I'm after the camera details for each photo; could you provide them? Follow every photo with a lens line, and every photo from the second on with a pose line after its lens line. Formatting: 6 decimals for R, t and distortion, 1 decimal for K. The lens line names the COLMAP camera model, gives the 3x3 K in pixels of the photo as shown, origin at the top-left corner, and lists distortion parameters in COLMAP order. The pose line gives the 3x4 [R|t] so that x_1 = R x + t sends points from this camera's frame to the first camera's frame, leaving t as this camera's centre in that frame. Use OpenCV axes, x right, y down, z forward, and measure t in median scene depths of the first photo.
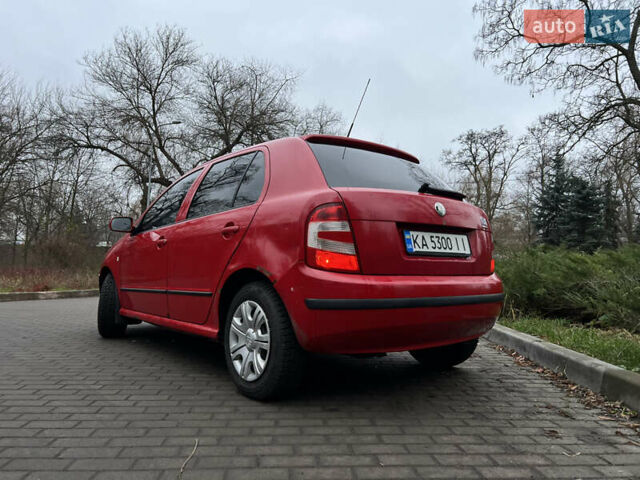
lens RADIAL K [[482.3, 0, 323.1], [0, 482.3, 239.1], [0, 0, 1]] dist [0.032825, -0.030262]
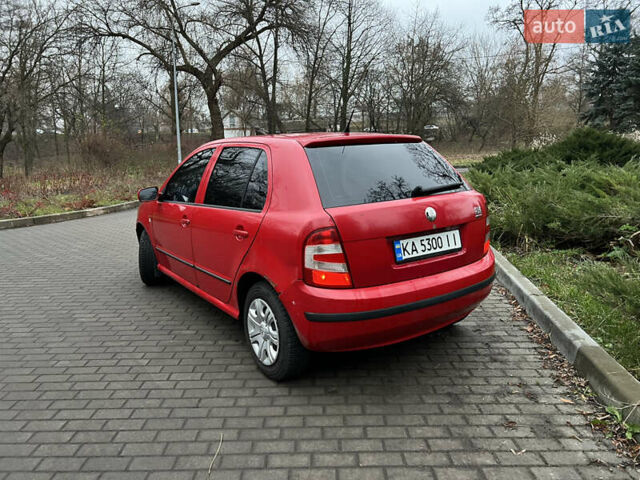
lens RADIAL K [[482.3, 0, 317.0], [0, 482.3, 241.8], [0, 0, 1]] dist [0.032825, -0.030262]
pose [[0.995873, -0.021671, -0.088127, 0.085522], [0.042995, 0.967839, 0.247868, -0.285555], [0.079921, -0.250634, 0.964777, -0.072458]]
